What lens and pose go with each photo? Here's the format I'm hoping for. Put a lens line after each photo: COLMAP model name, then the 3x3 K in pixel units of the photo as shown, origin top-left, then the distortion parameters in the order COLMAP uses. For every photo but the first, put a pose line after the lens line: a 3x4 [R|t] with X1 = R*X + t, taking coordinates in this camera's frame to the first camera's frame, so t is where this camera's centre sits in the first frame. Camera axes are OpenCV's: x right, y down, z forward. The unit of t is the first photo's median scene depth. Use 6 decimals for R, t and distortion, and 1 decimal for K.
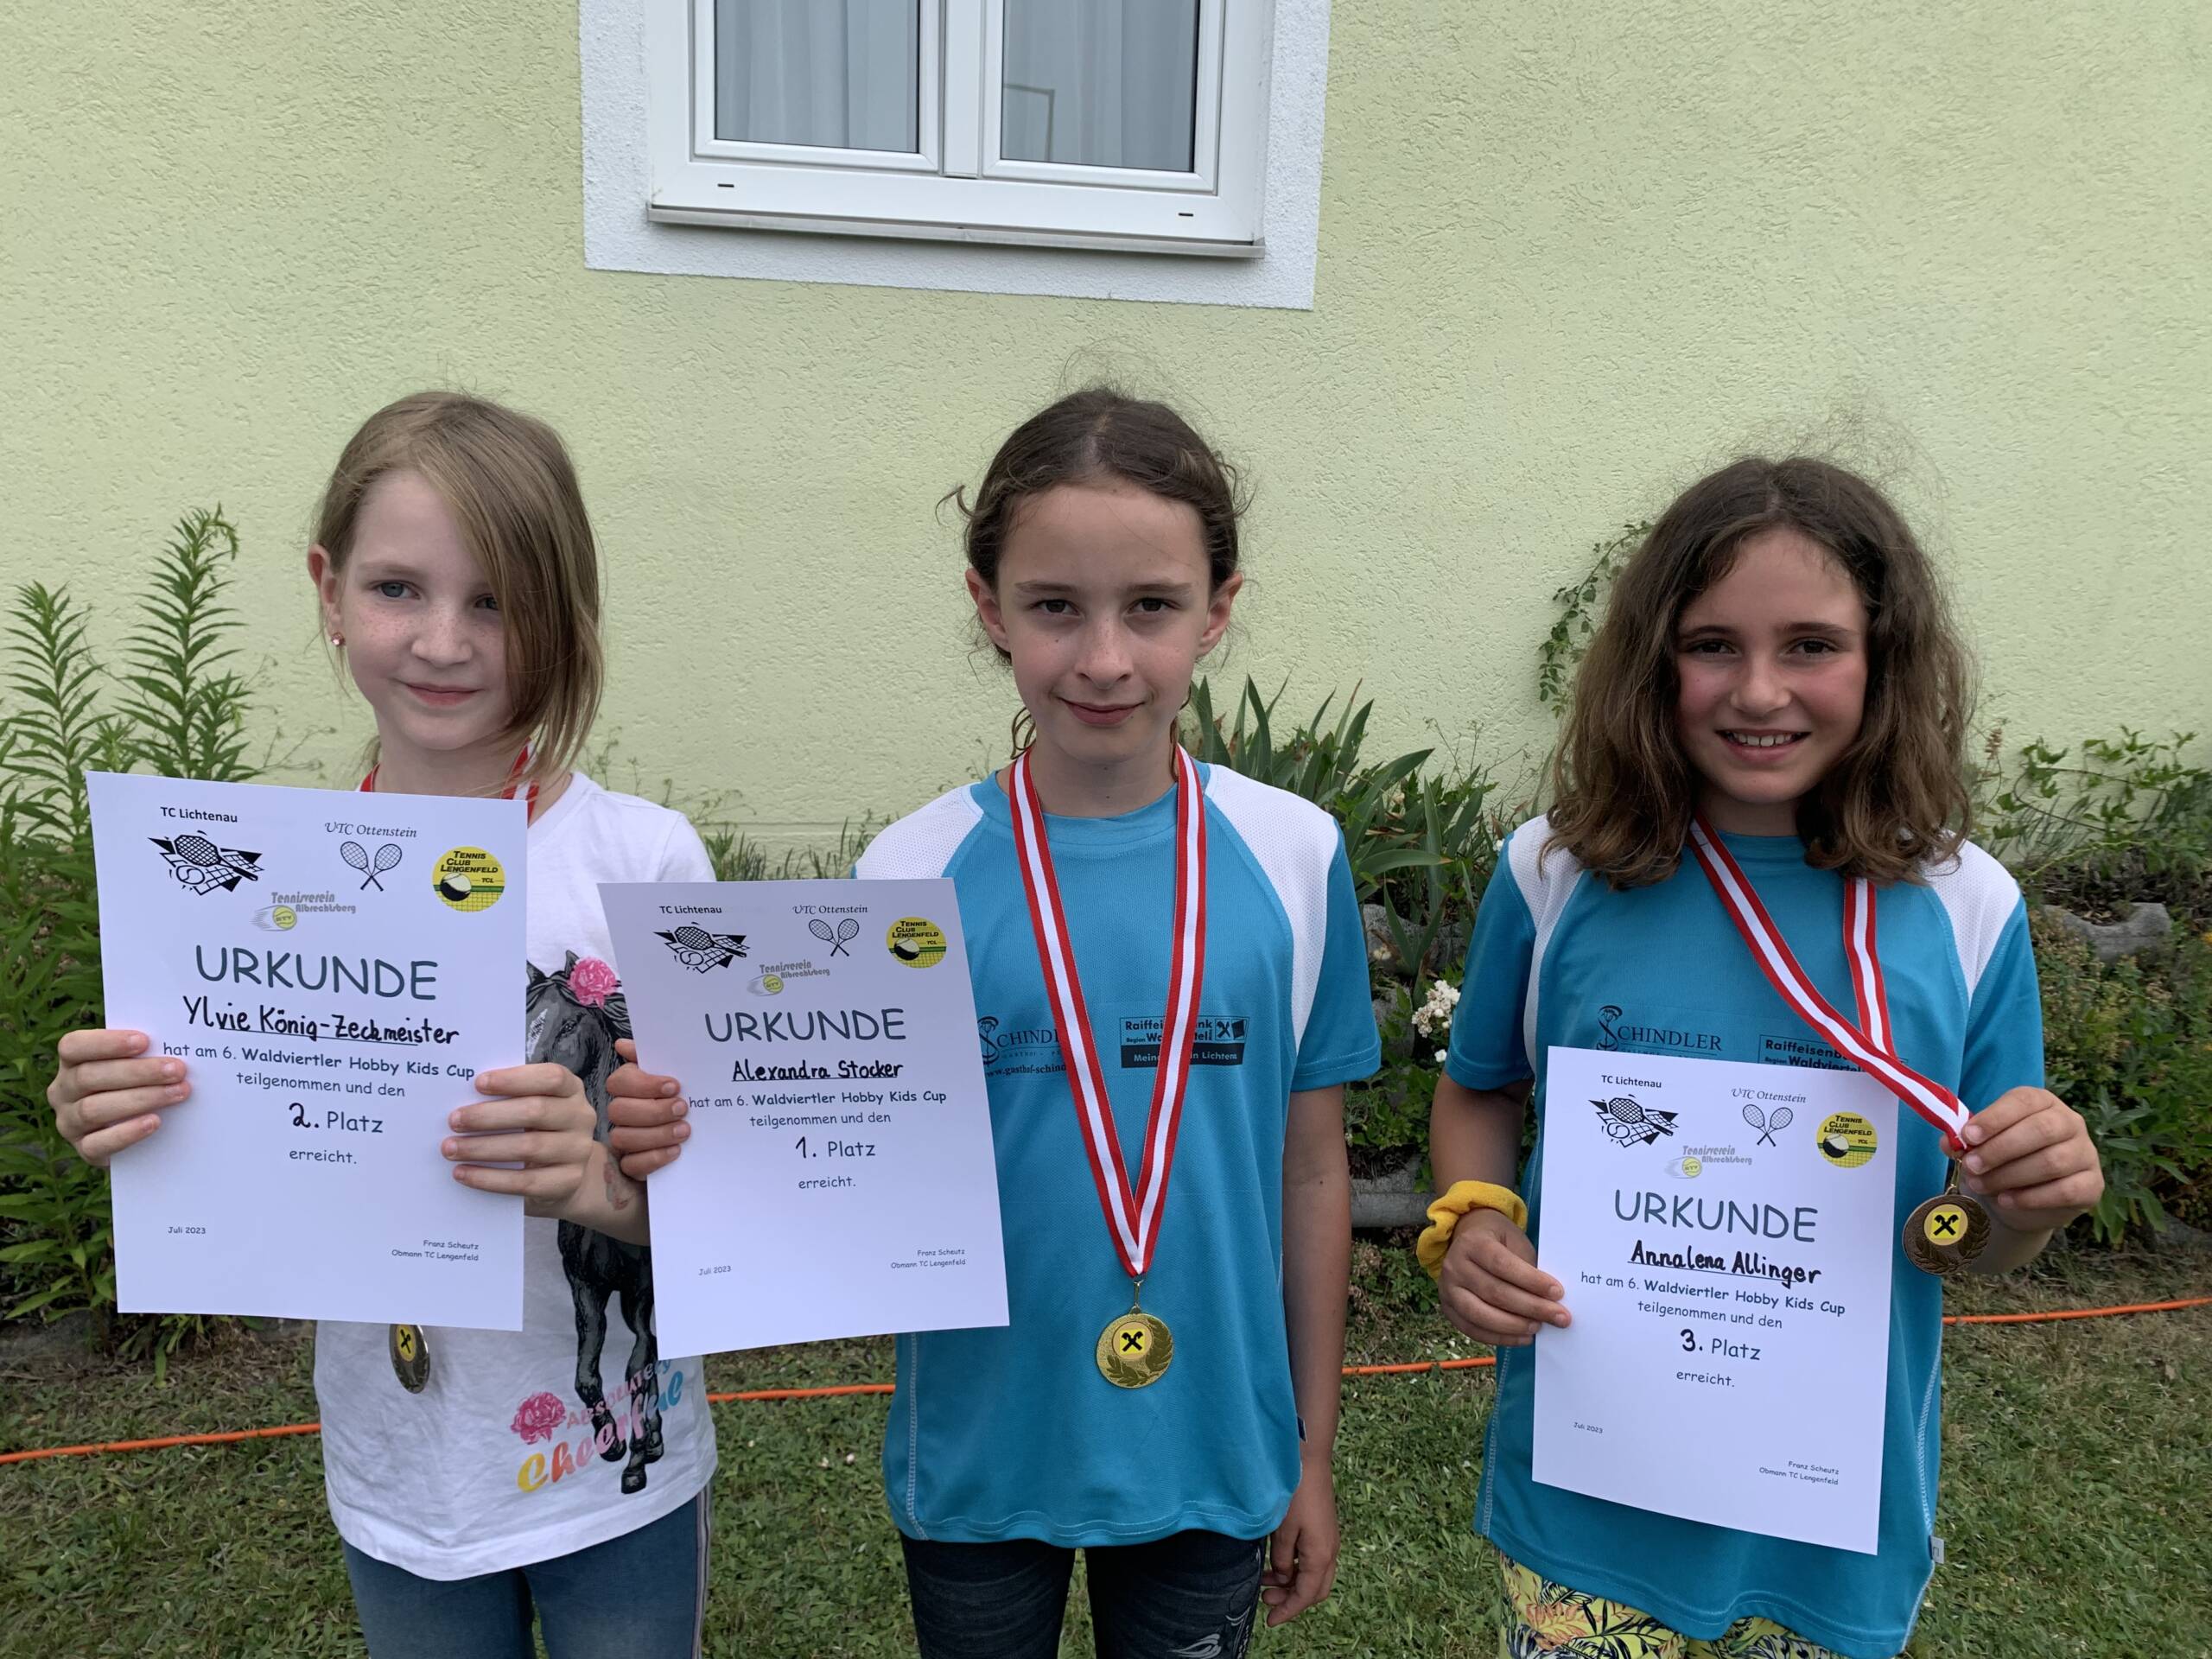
lens RADIAL K [[1718.5, 0, 1092.1], [0, 1718.5, 827.6], [0, 0, 1]] dist [0.007060, -0.002076]
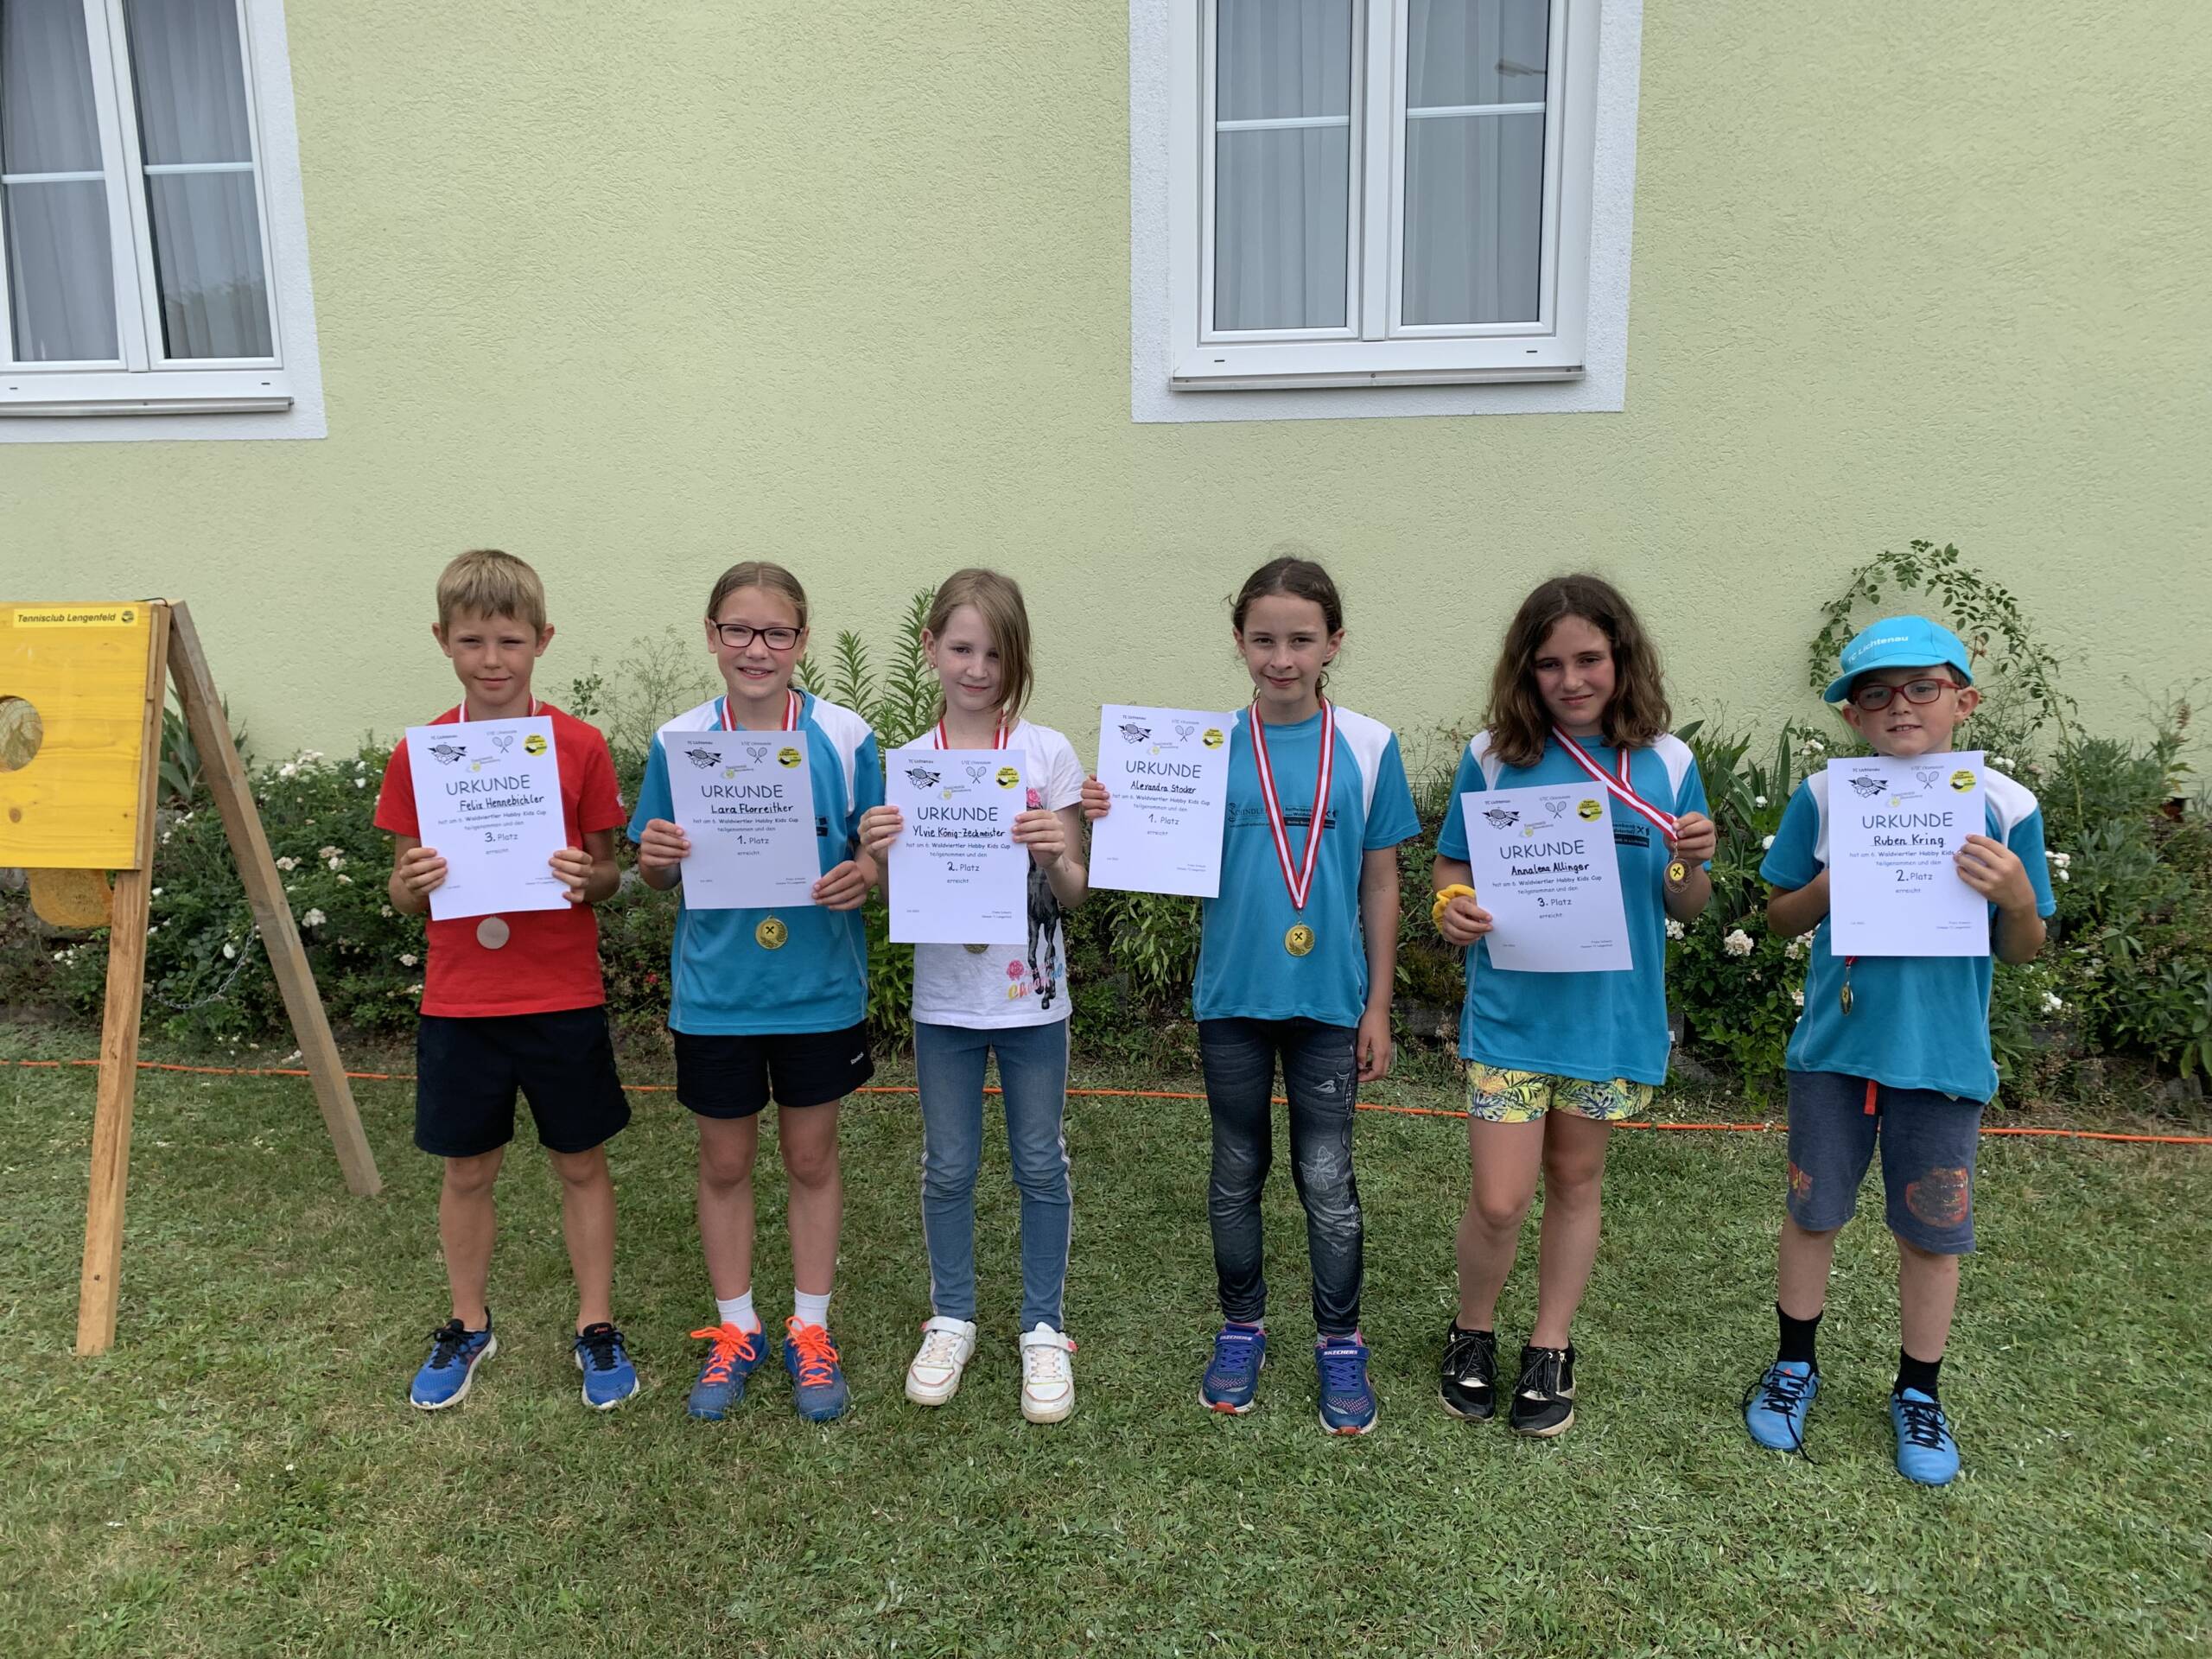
lens RADIAL K [[1718.5, 0, 1117.3], [0, 1718.5, 825.5], [0, 0, 1]] dist [0.007060, -0.002076]
pose [[0.949505, 0.014153, -0.313432, 0.198390], [-0.015622, 0.999876, -0.002175, 0.053644], [0.313362, 0.006961, 0.949608, -0.517944]]
